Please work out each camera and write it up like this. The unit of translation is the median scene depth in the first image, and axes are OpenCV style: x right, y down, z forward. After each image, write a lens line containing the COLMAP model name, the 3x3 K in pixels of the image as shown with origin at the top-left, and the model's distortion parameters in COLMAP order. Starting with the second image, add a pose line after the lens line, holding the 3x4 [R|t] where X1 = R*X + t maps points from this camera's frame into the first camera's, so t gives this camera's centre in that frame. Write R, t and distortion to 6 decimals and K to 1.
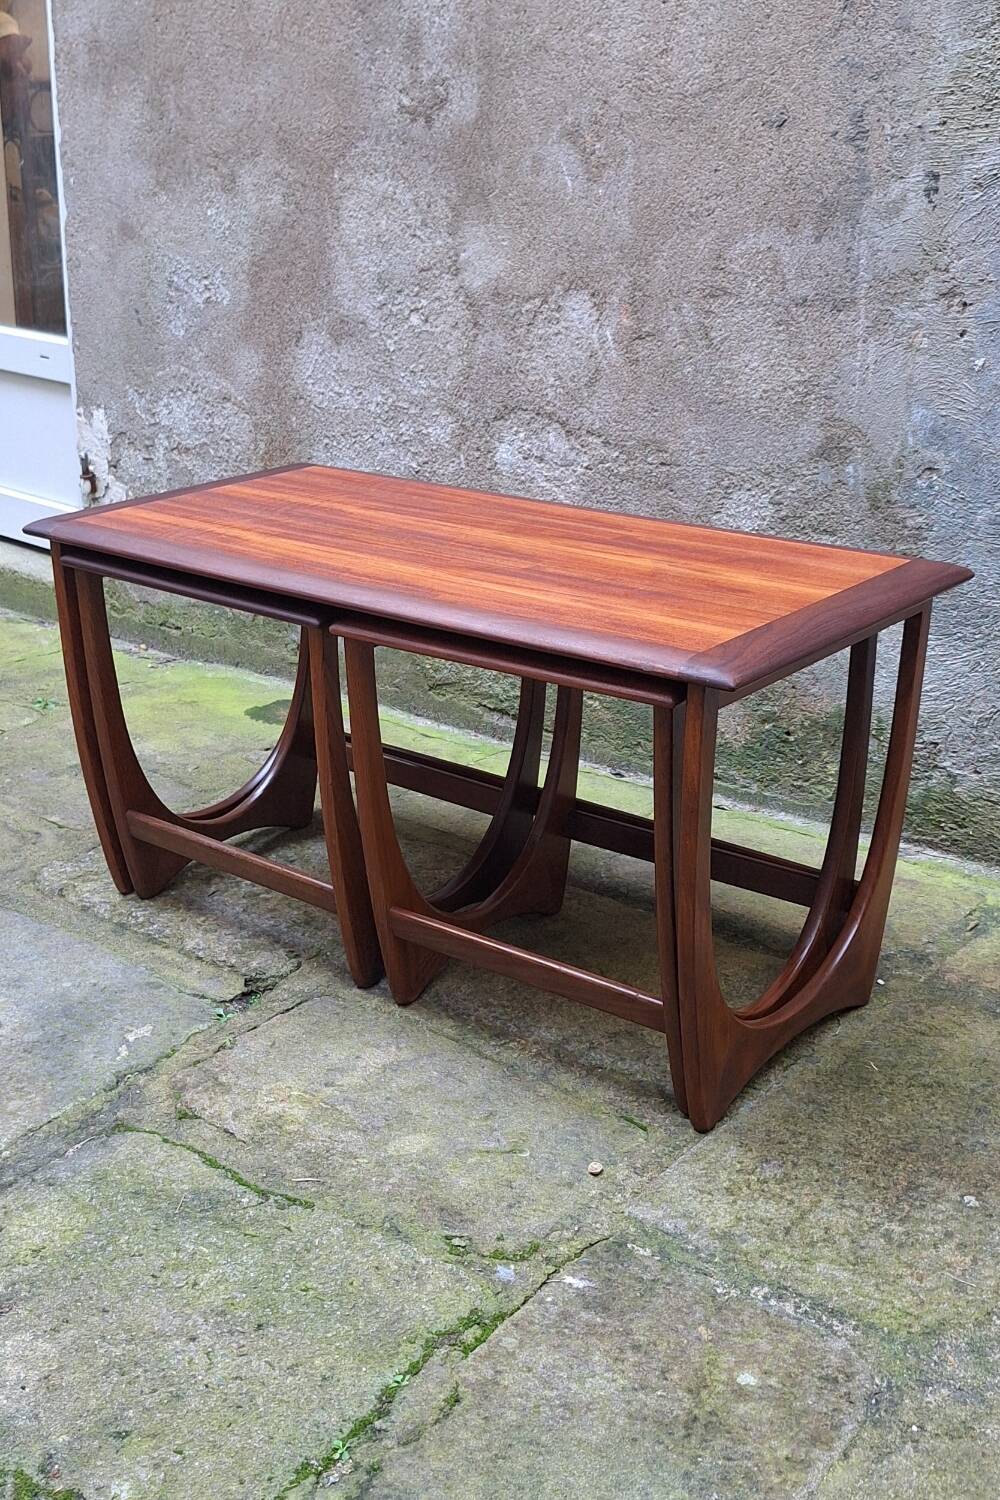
lens RADIAL K [[1681.7, 0, 411.2], [0, 1681.7, 778.2], [0, 0, 1]] dist [0.026097, 0.000000]
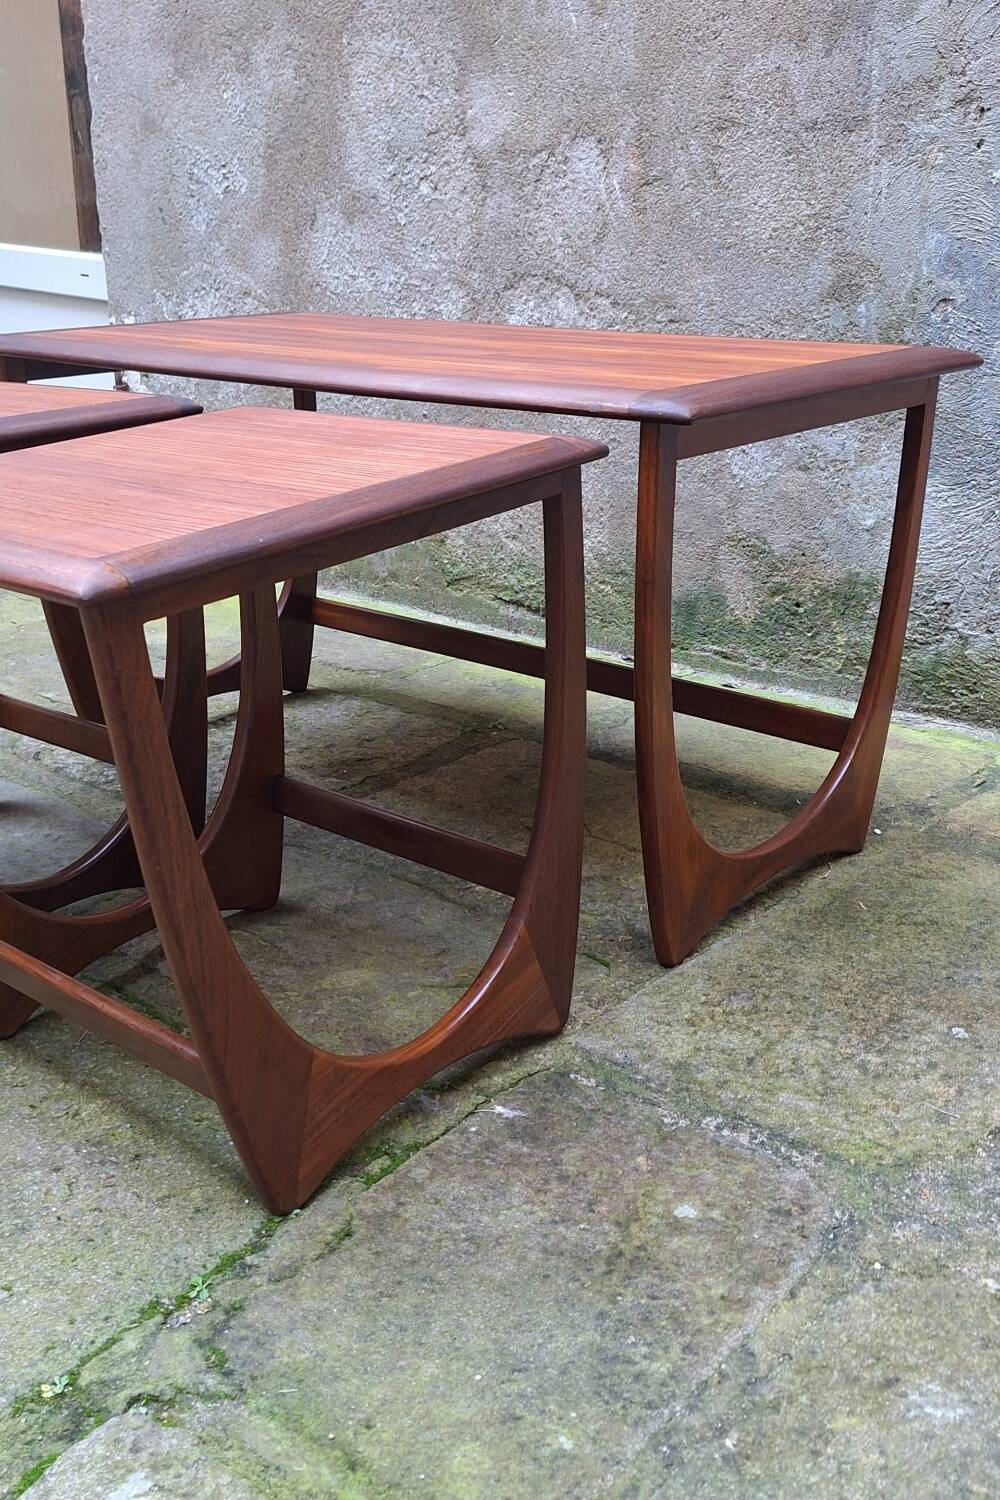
lens RADIAL K [[1513.4, 0, 510.7], [0, 1513.4, 824.3], [0, 0, 1]] dist [0.022441, 0.000000]
pose [[0.999955, 0.004143, -0.008489, 0.074229], [-0.003976, 0.999800, 0.019589, 0.092514], [0.008568, -0.019554, 0.999772, 0.147533]]
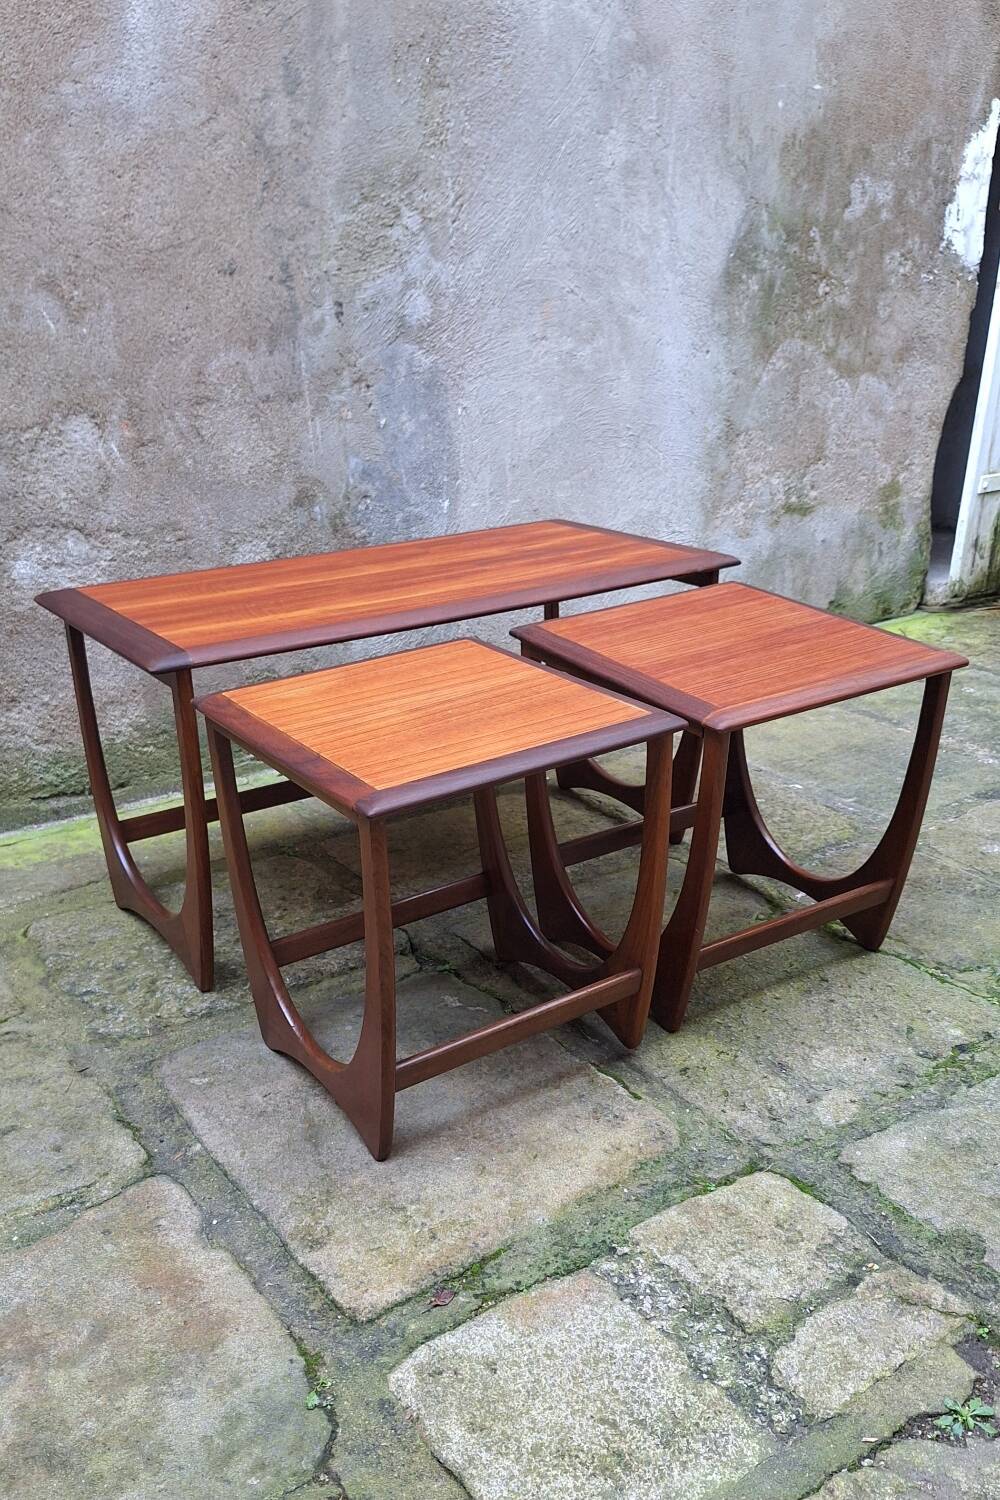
lens RADIAL K [[1352.8, 0, 487.1], [0, 1352.8, 845.6], [0, 0, 1]] dist [0.079768, -0.139022]
pose [[0.279163, -0.374878, 0.884044, -0.891284], [0.369636, 0.891655, 0.261382, -0.182485], [-0.886249, 0.253806, 0.387485, 0.497341]]
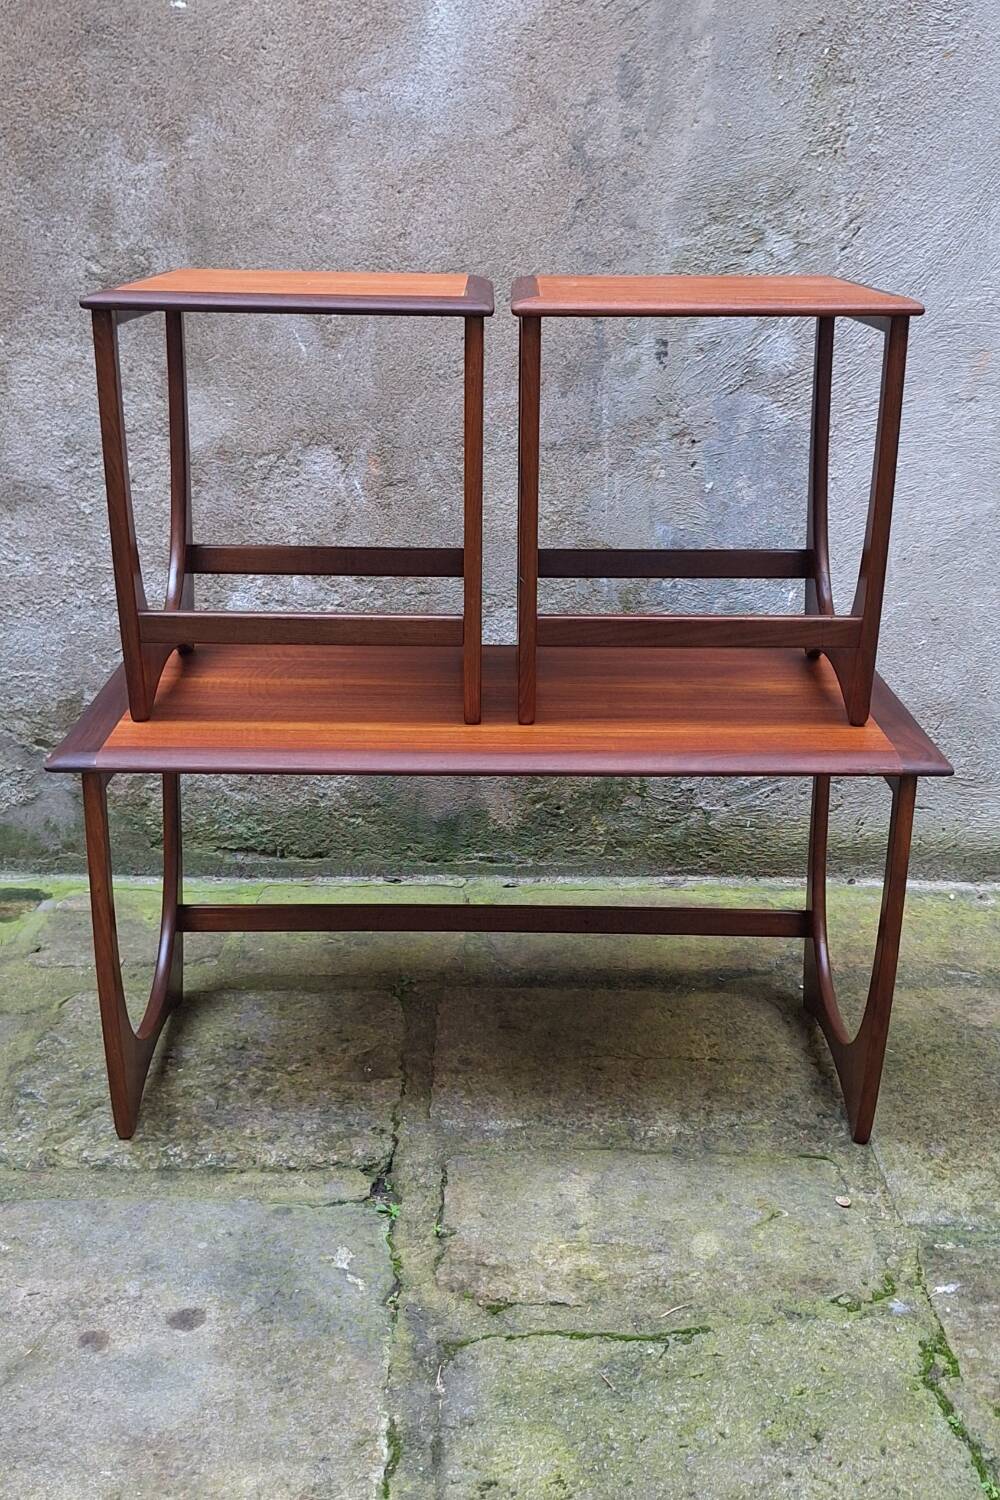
lens RADIAL K [[1650.3, 0, 498.4], [0, 1650.3, 710.0], [0, 0, 1]] dist [0.042850, 0.000000]
pose [[0.758952, -0.177185, 0.626576, -0.560164], [0.218300, 0.975814, 0.011523, -0.127354], [-0.613464, 0.128036, 0.779275, 0.155614]]
